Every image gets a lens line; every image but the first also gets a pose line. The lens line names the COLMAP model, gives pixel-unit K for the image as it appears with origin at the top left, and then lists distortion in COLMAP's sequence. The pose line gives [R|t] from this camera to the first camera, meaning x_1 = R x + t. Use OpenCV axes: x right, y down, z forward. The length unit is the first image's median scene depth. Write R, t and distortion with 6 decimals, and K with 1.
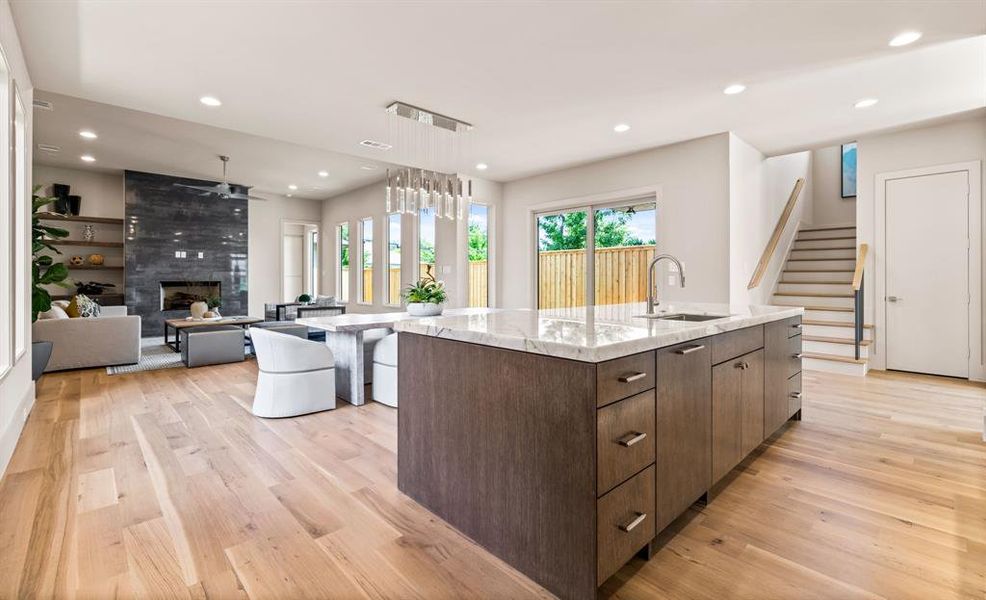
lens RADIAL K [[427.4, 0, 488.8], [0, 427.4, 281.4], [0, 0, 1]] dist [0.000575, 0.000141]
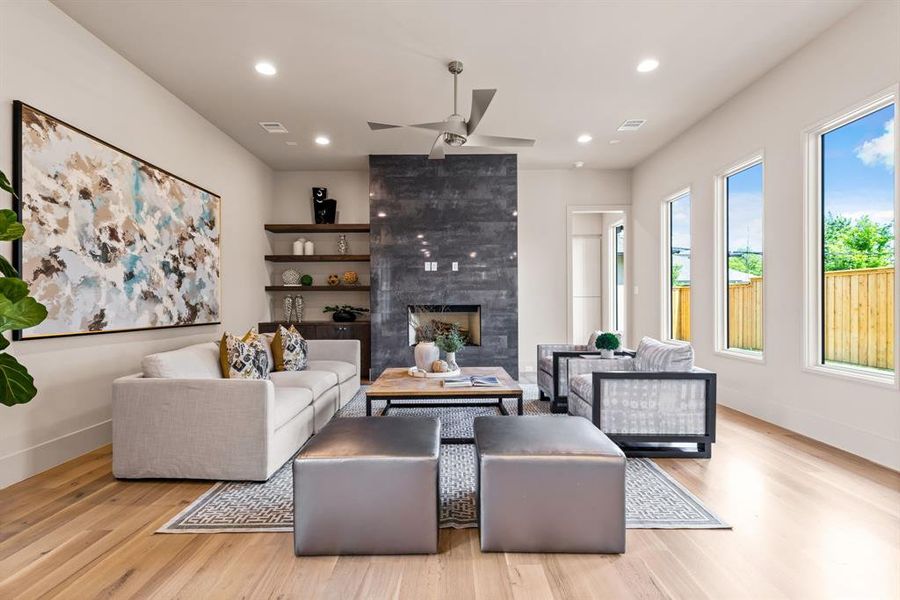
lens RADIAL K [[417.8, 0, 450.0], [0, 417.8, 300.0], [0, 0, 1]] dist [0.000641, -0.000080]
pose [[0.729434, -0.005077, -0.684032, -0.231955], [0.001701, 0.999983, -0.005609, -0.004138], [0.684049, 0.002928, 0.729431, 0.522614]]
